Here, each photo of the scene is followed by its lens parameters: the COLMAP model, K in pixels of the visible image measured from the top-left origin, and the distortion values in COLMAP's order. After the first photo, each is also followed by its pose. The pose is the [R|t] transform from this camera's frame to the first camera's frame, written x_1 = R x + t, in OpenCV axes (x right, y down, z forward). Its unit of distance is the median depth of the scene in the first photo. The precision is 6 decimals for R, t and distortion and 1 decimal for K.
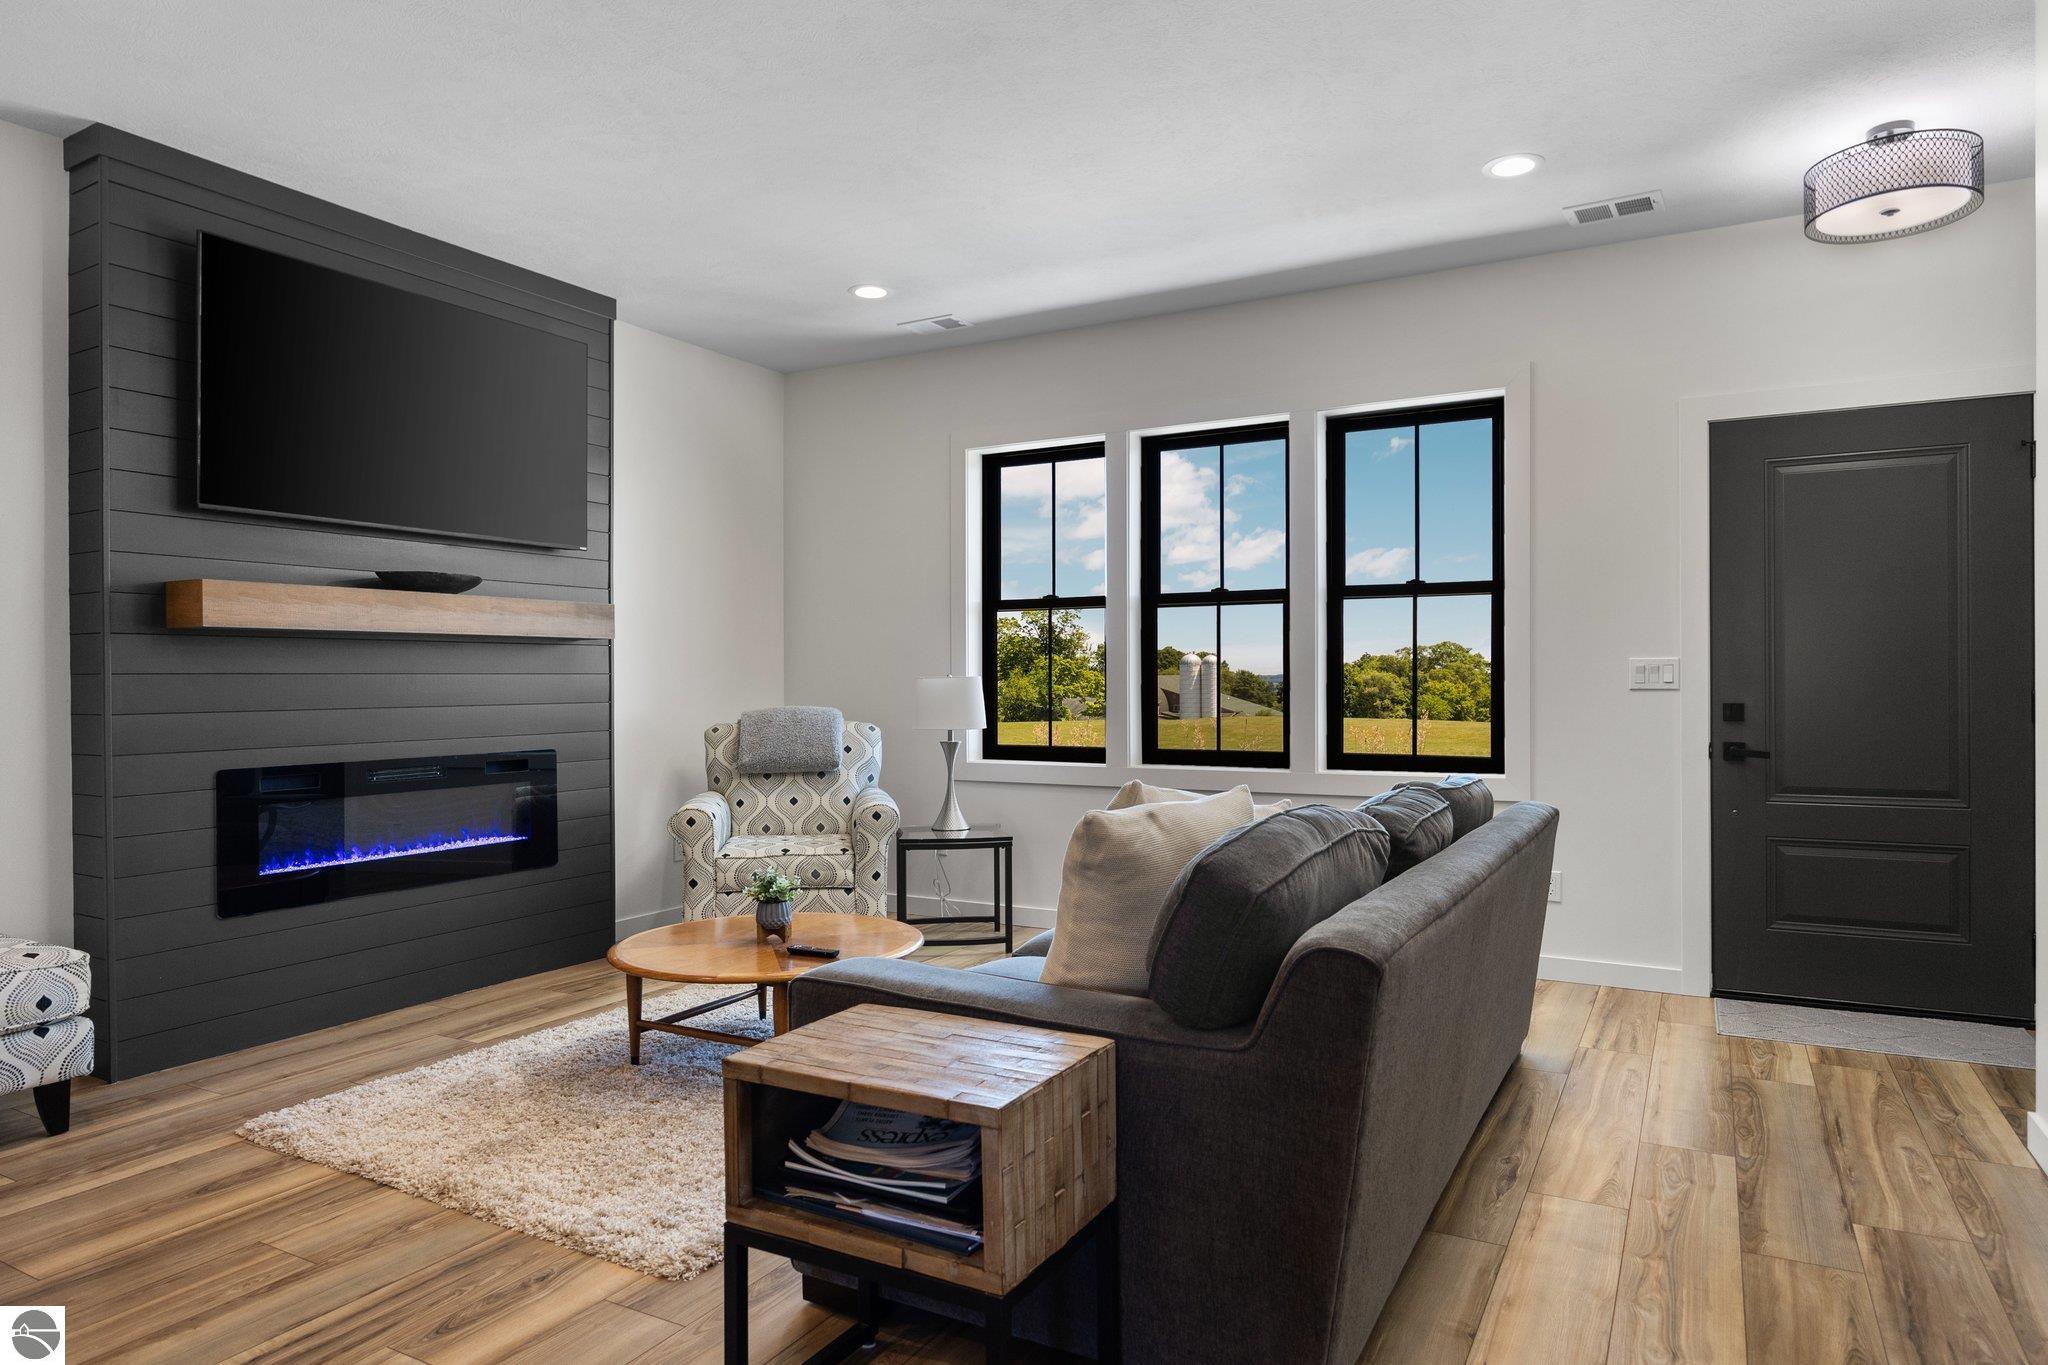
lens RADIAL K [[1209.7, 0, 1032.3], [0, 1209.7, 682.1], [0, 0, 1]] dist [-0.009657, 0.002637]
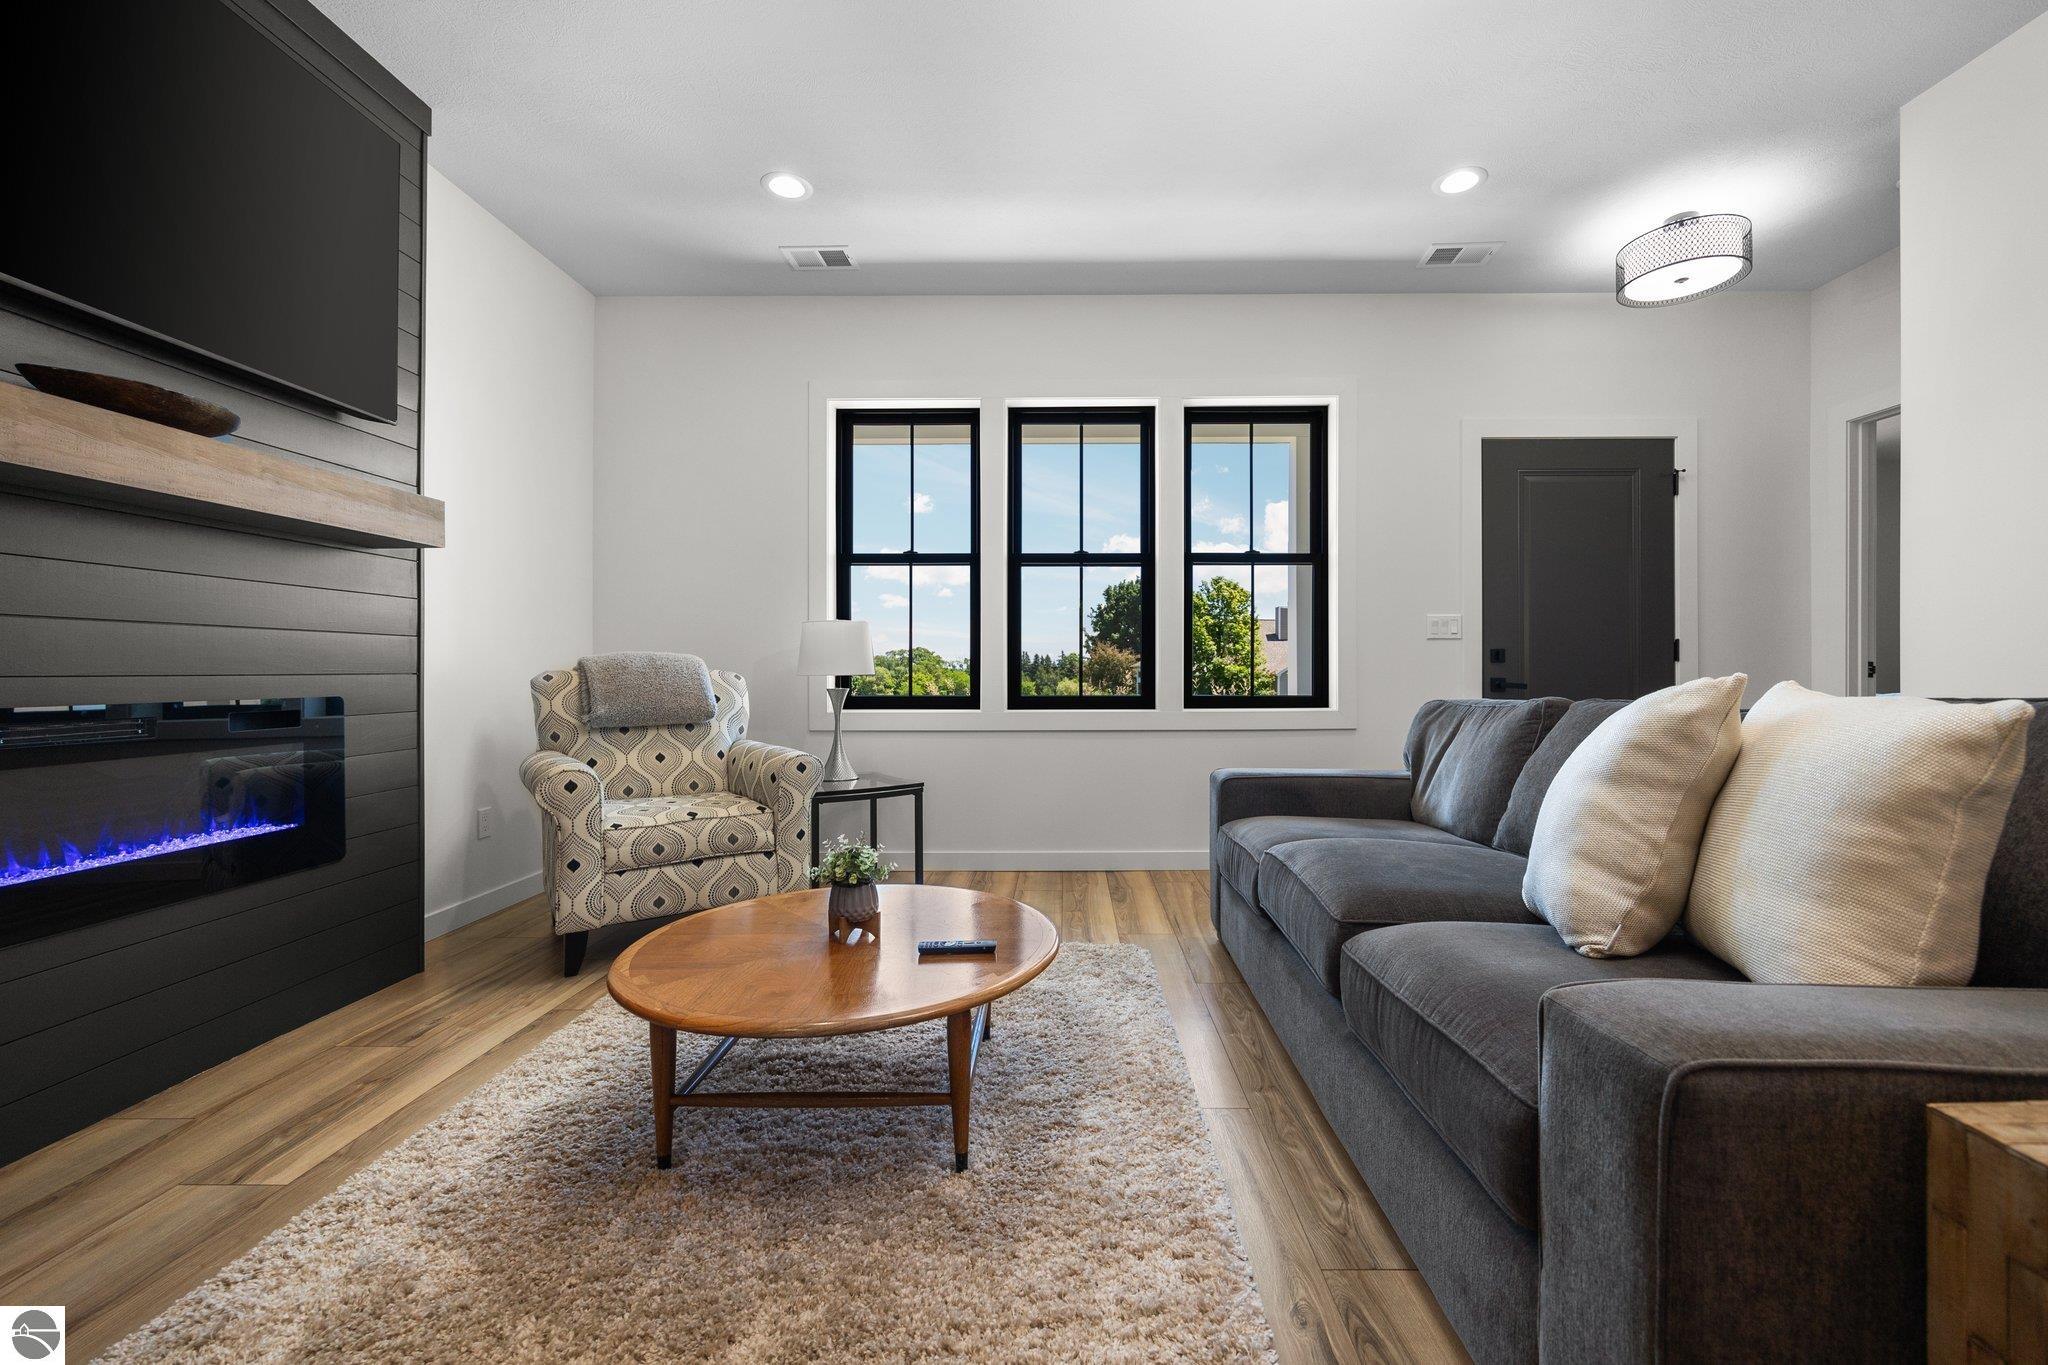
lens RADIAL K [[824.1, 0, 1051.5], [0, 824.1, 669.8], [0, 0, 1]] dist [-0.004089, 0.000164]
pose [[0.880055, 0.004528, 0.474851, -0.311990], [-0.002065, 0.999982, -0.005708, 0.050494], [-0.474868, 0.004043, 0.880048, 0.457821]]
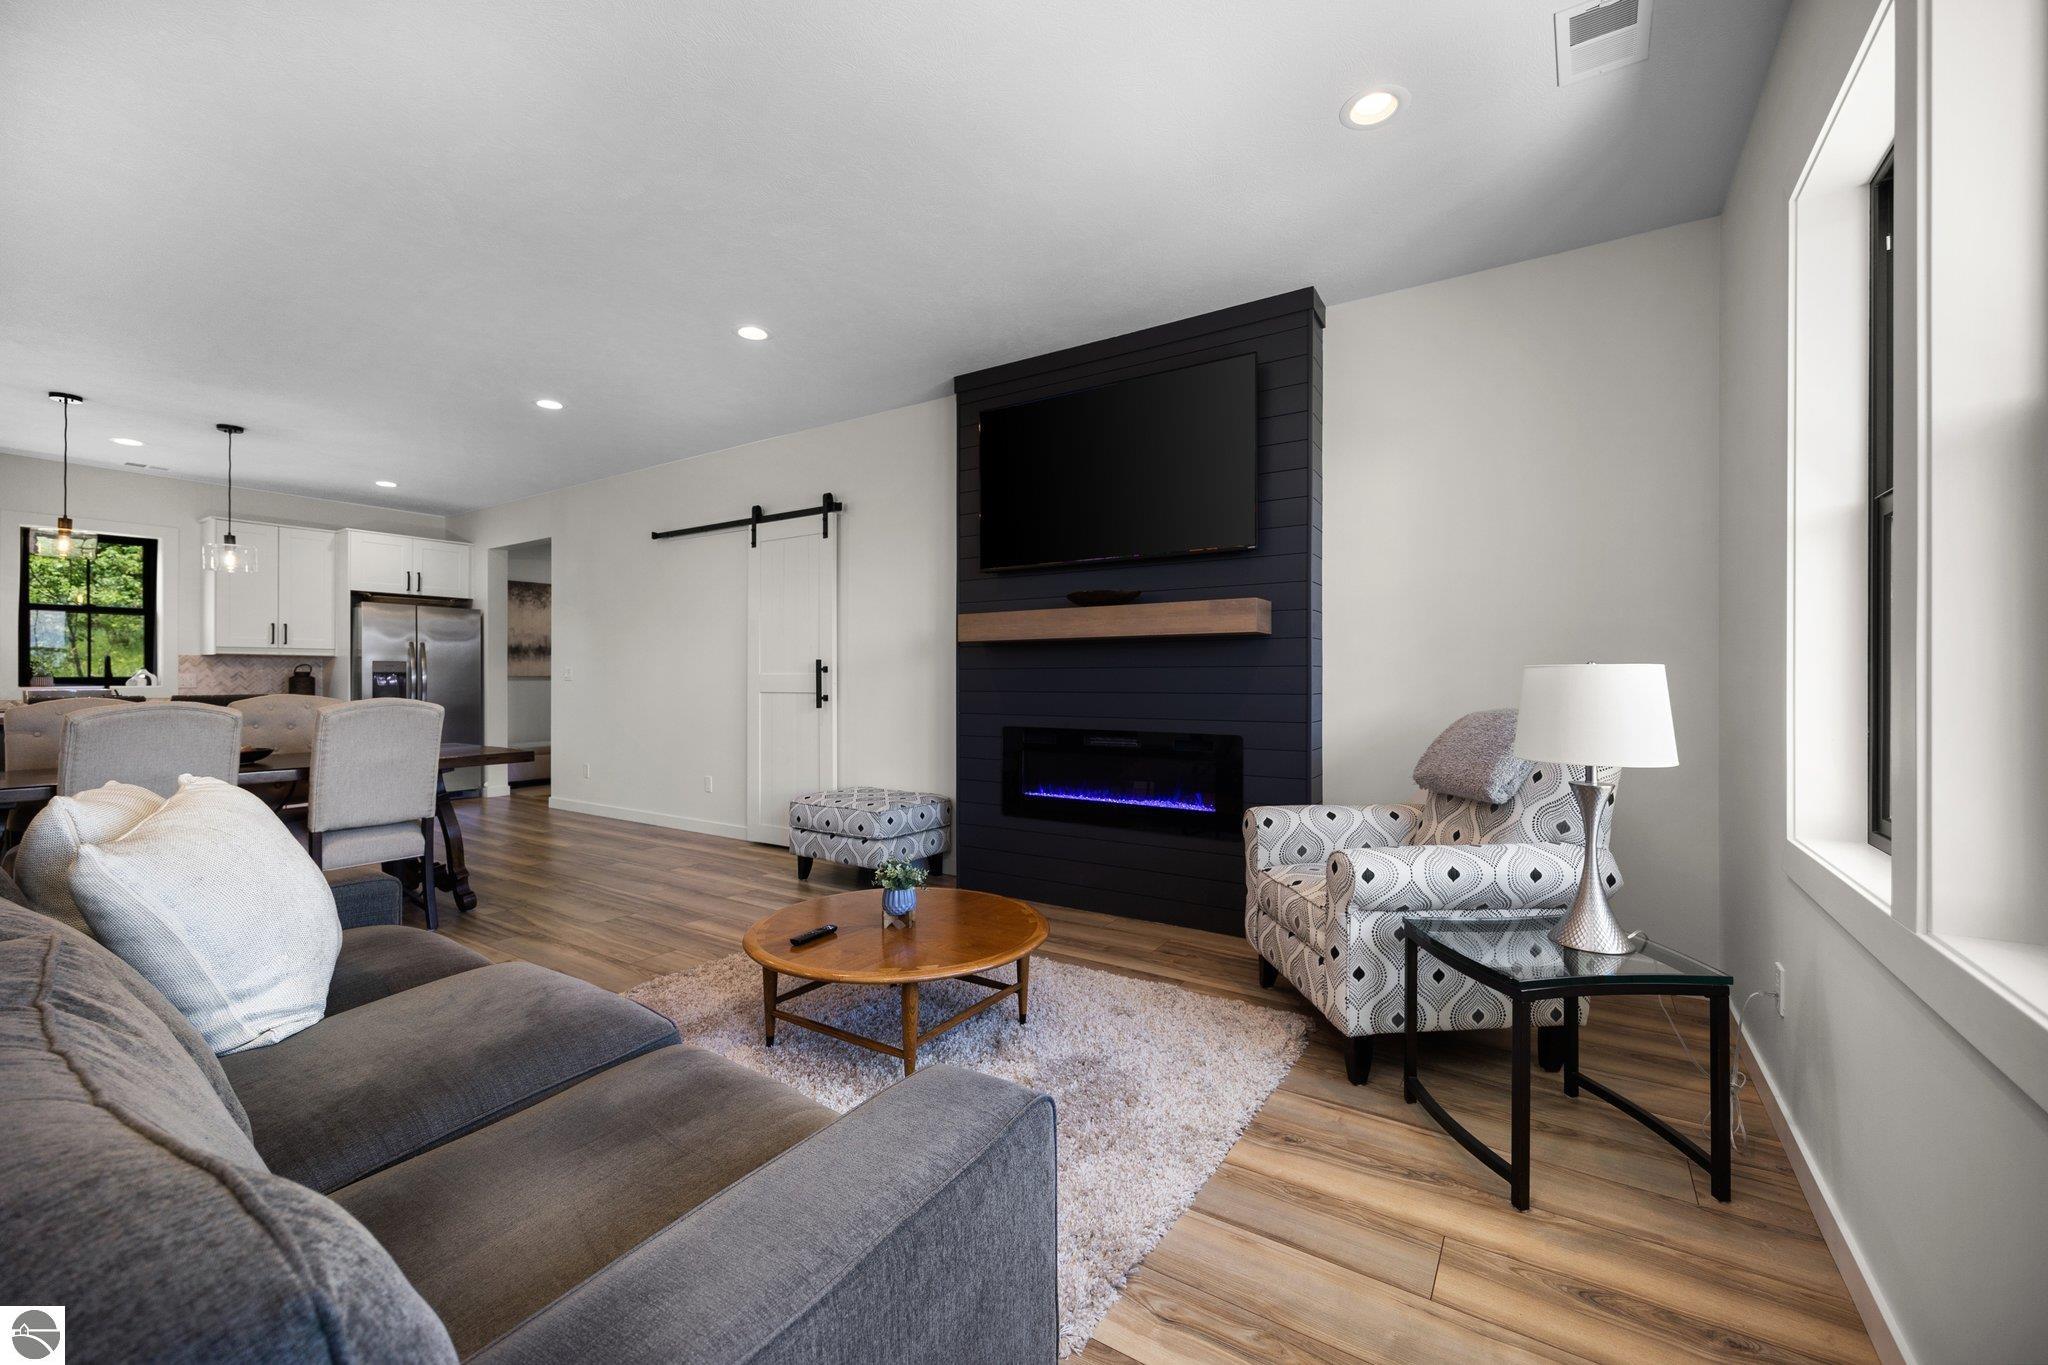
lens RADIAL K [[824.1, 0, 1041.2], [0, 824.1, 672.5], [0, 0, 1]] dist [-0.004089, 0.000164]
pose [[-0.060275, 0.001889, -0.998180, 0.436410], [-0.000780, 0.999998, 0.001940, -0.003326], [0.998182, 0.000895, -0.060273, 1.049855]]
